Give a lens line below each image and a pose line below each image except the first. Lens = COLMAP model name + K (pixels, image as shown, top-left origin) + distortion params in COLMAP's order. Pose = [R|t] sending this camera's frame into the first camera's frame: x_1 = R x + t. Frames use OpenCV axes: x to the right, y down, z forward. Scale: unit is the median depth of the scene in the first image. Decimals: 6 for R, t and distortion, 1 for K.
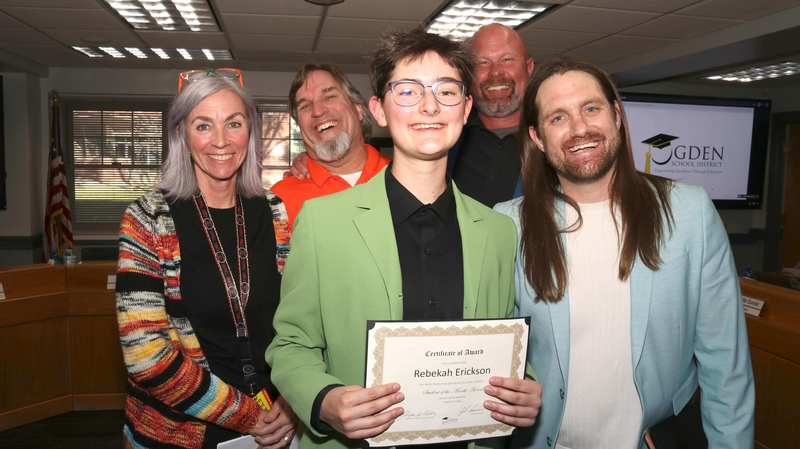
lens RADIAL K [[649.7, 0, 400.0], [0, 649.7, 224.5], [0, 0, 1]] dist [-0.162538, 0.121385]
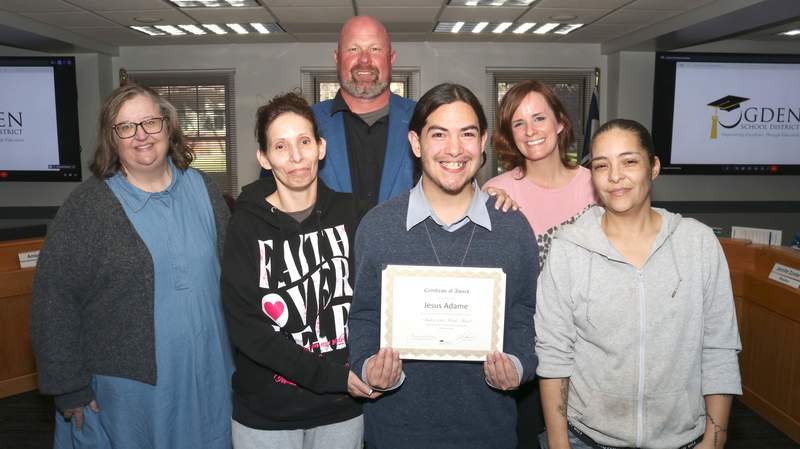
lens RADIAL K [[649.7, 0, 400.0], [0, 649.7, 224.5], [0, 0, 1]] dist [-0.162538, 0.121385]
pose [[0.988685, 0.002321, -0.149990, 0.072841], [0.005163, 0.998761, 0.049486, 0.000427], [0.149919, -0.049700, 0.987448, -0.002432]]
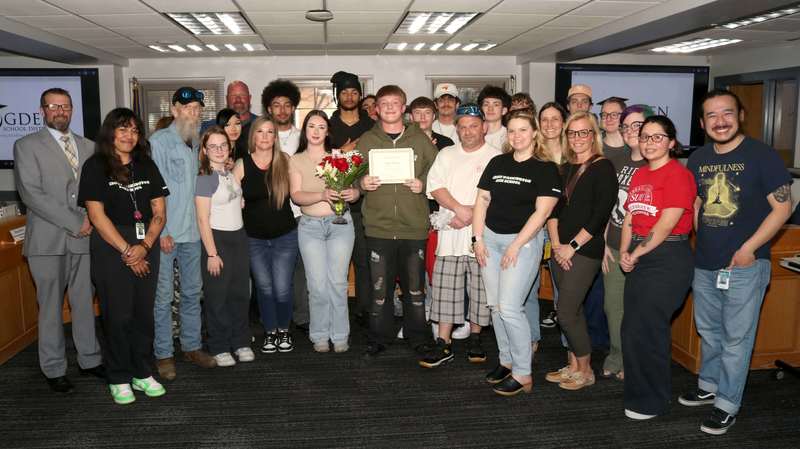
lens RADIAL K [[649.7, 0, 400.0], [0, 649.7, 224.5], [0, 0, 1]] dist [-0.162538, 0.121385]
pose [[0.996887, -0.012659, -0.077819, 0.102410], [0.017038, 0.998293, 0.055869, 0.029983], [0.076979, -0.057021, 0.995401, -0.293427]]
